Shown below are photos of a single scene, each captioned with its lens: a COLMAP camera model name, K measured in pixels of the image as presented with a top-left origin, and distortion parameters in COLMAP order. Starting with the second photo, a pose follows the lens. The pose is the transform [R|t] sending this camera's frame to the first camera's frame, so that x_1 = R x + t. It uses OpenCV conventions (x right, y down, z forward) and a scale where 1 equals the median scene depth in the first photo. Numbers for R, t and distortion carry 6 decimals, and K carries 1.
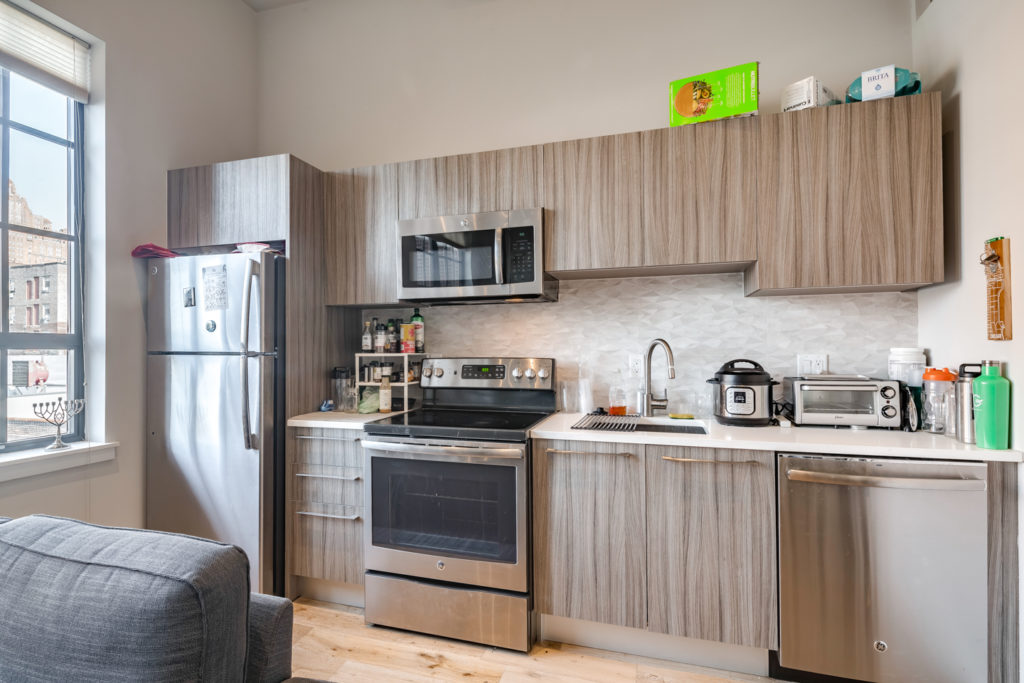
lens RADIAL K [[485.6, 0, 511.8], [0, 485.6, 345.0], [0, 0, 1]] dist [0.001455, -0.002095]
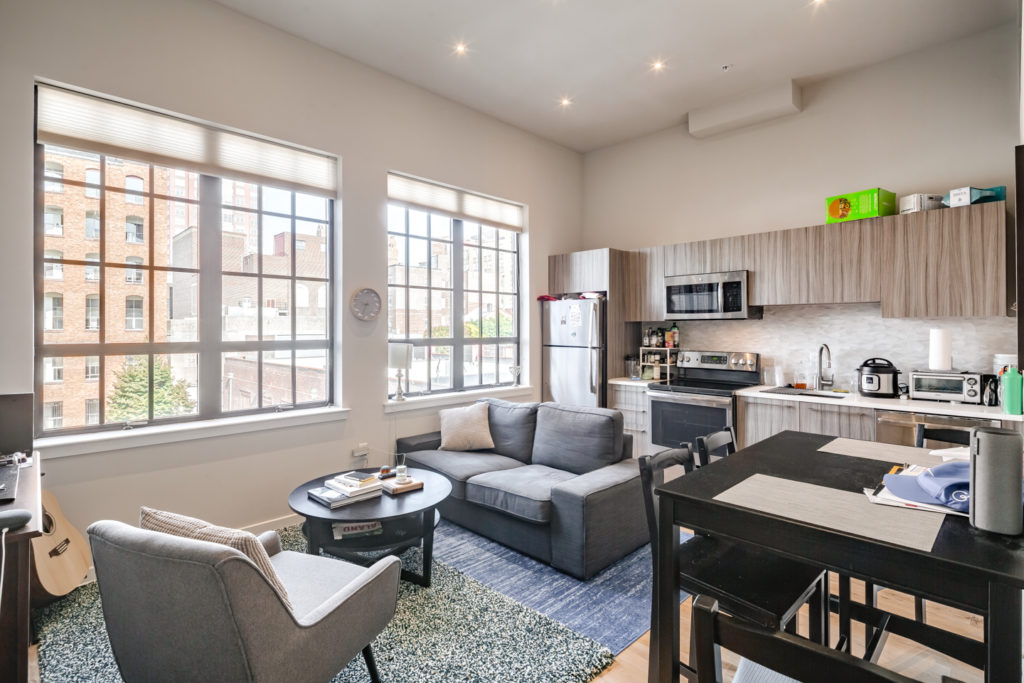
lens RADIAL K [[485.6, 0, 508.8], [0, 485.6, 330.5], [0, 0, 1]] dist [0.001455, -0.002095]
pose [[0.869528, 0.004226, -0.493866, 0.185575], [0.000968, 0.999947, 0.010261, -0.078728], [0.493883, -0.009401, 0.869477, -1.014011]]
